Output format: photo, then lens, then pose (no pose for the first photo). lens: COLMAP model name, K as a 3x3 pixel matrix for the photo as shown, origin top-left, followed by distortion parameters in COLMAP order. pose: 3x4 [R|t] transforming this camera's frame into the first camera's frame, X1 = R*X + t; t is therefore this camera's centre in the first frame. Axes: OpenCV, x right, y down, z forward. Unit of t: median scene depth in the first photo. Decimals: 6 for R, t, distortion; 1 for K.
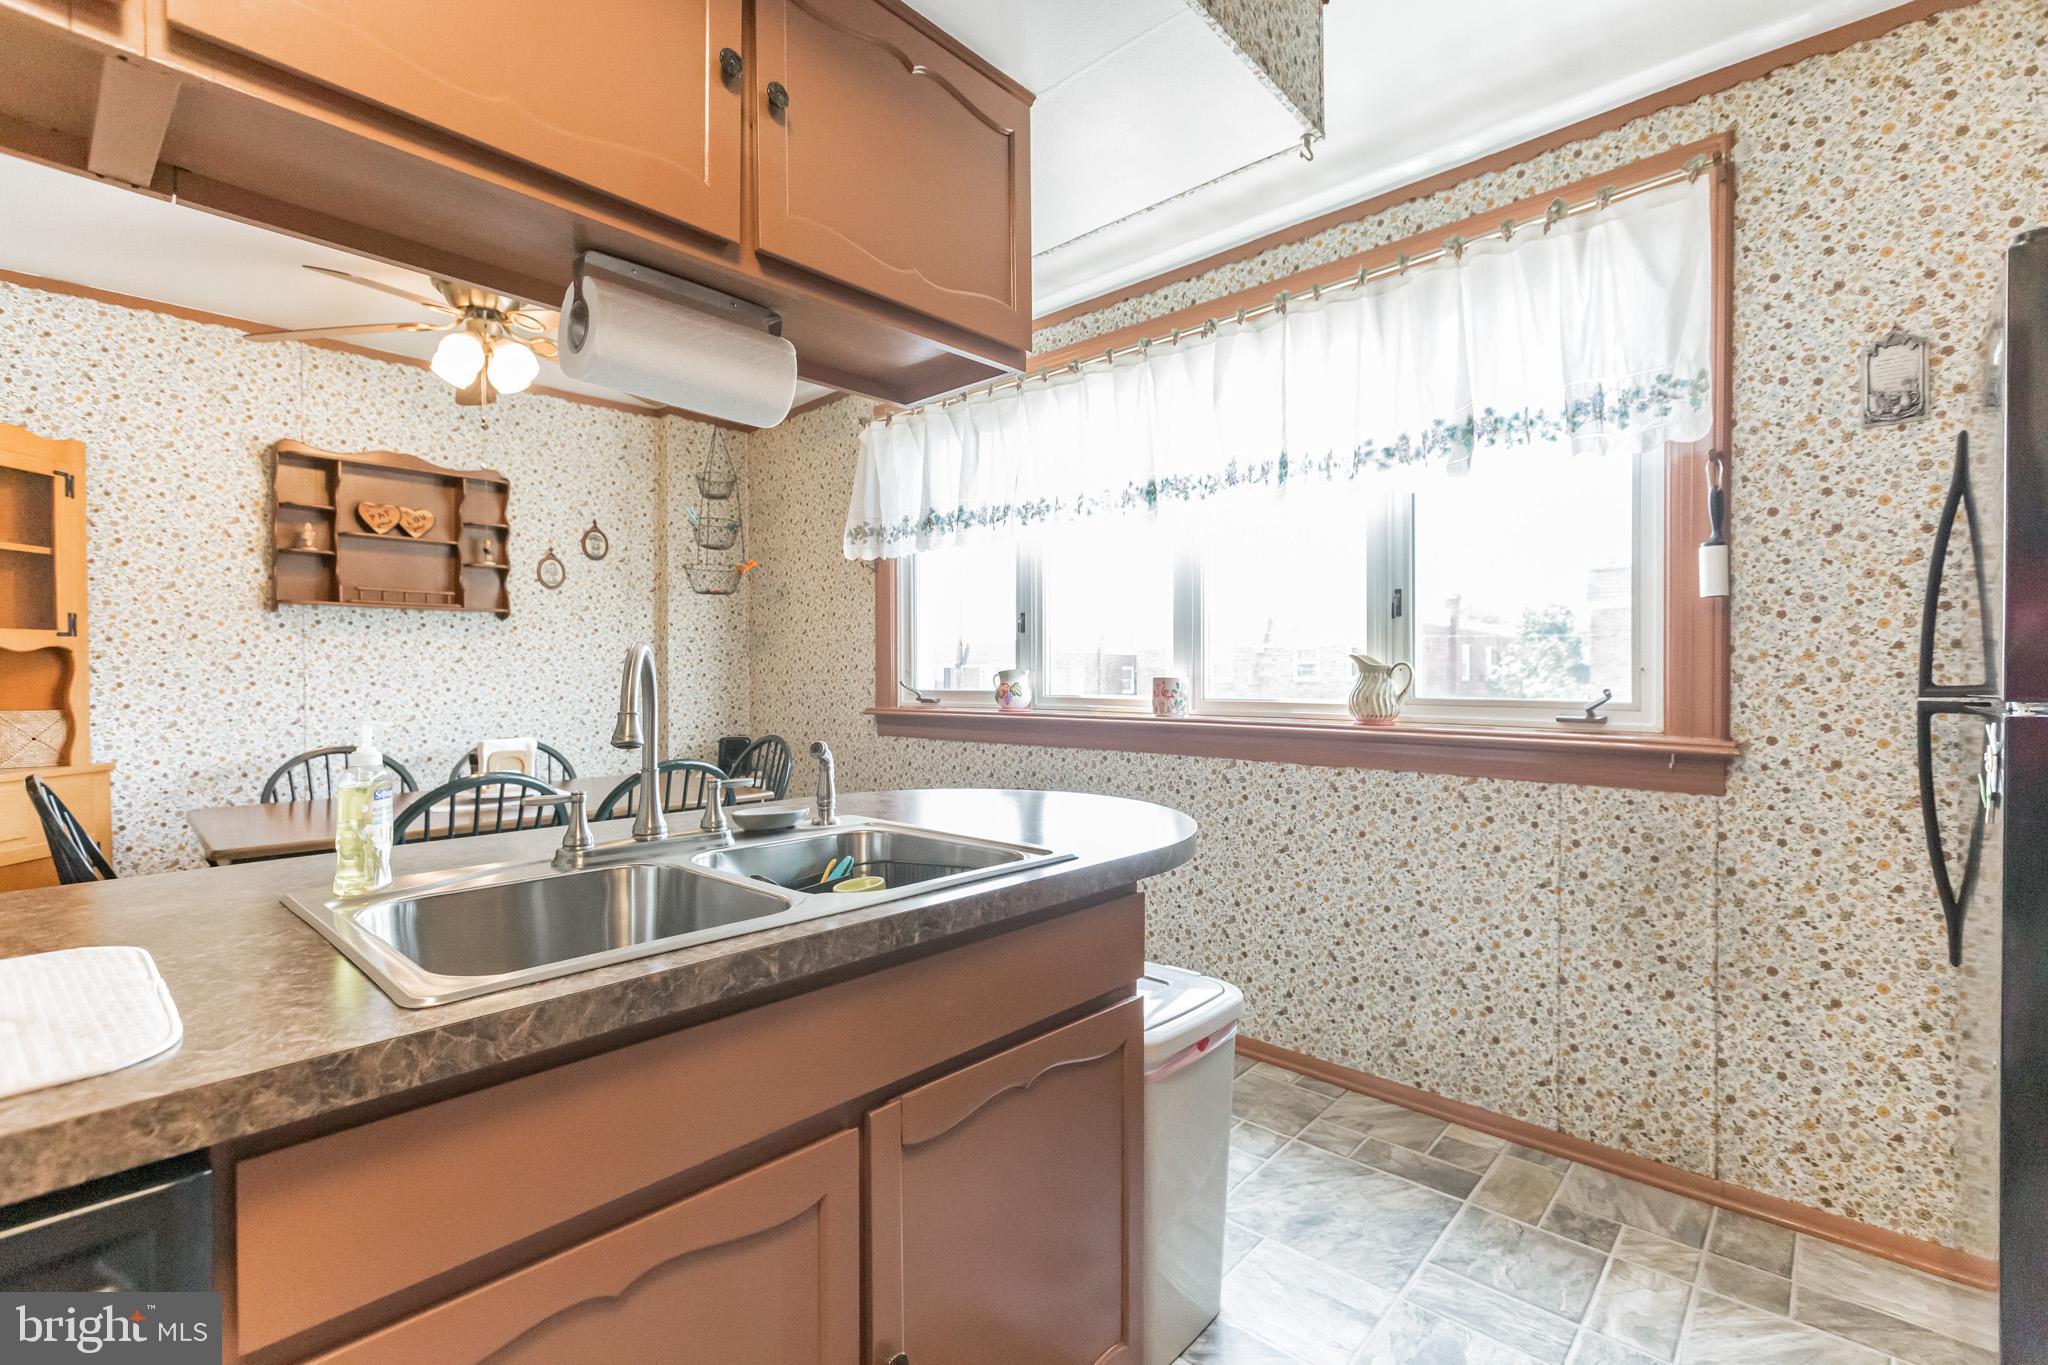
lens RADIAL K [[914.0, 0, 1034.7], [0, 914.0, 686.3], [0, 0, 1]] dist [-0.002176, 0.000838]
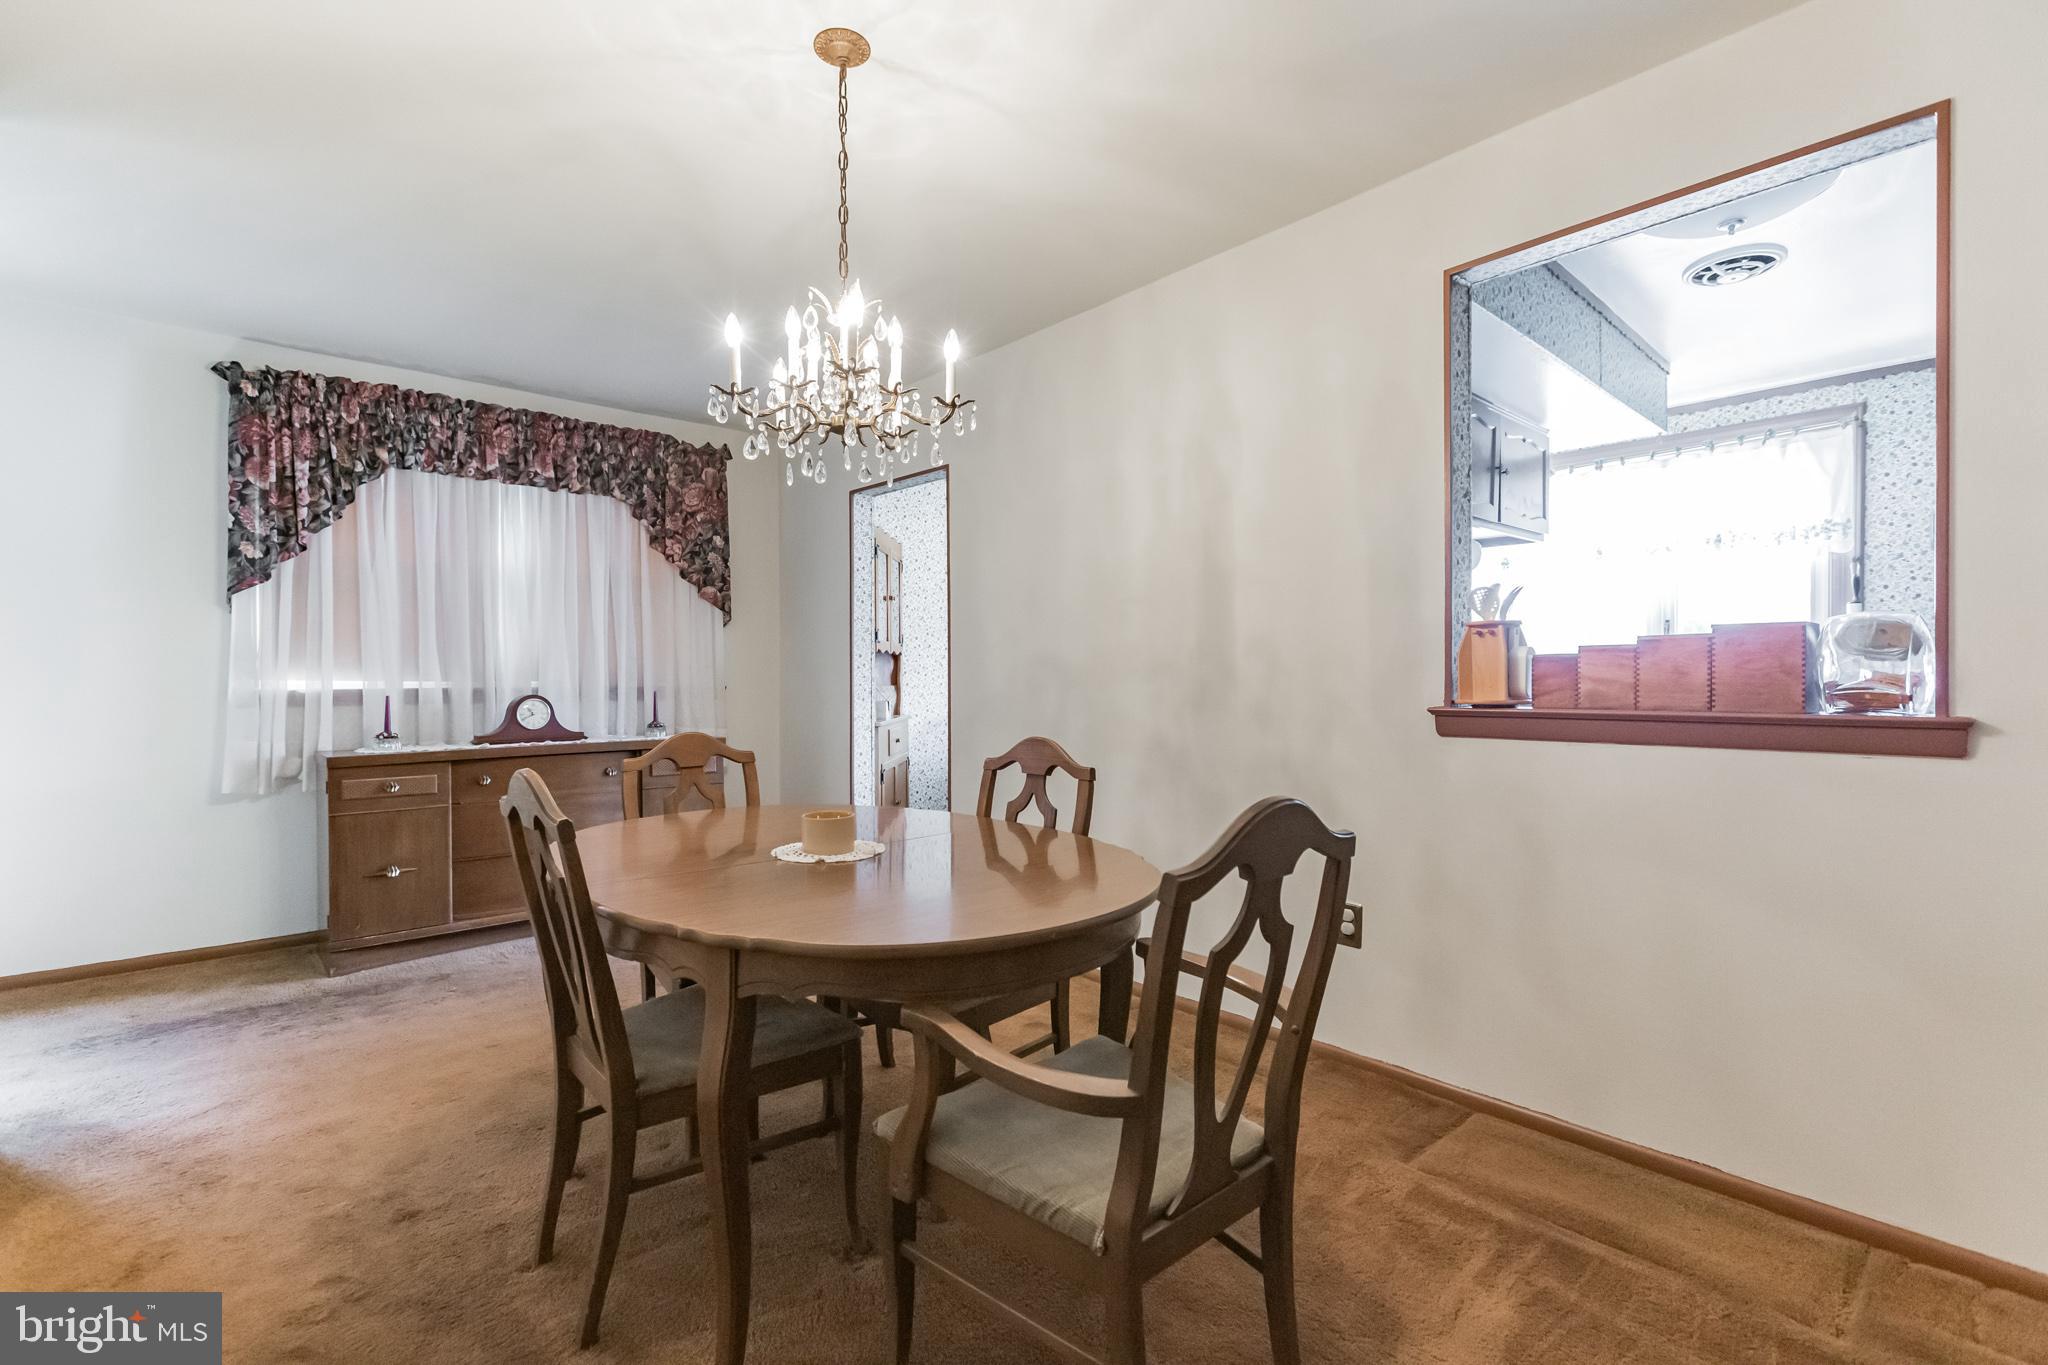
lens RADIAL K [[914.0, 0, 1018.9], [0, 914.0, 684.6], [0, 0, 1]] dist [-0.002176, 0.000838]
pose [[0.994249, 0.001463, -0.107087, -0.943586], [-0.001393, 0.999999, 0.000733, 0.032920], [0.107088, -0.000579, 0.994249, -1.295080]]
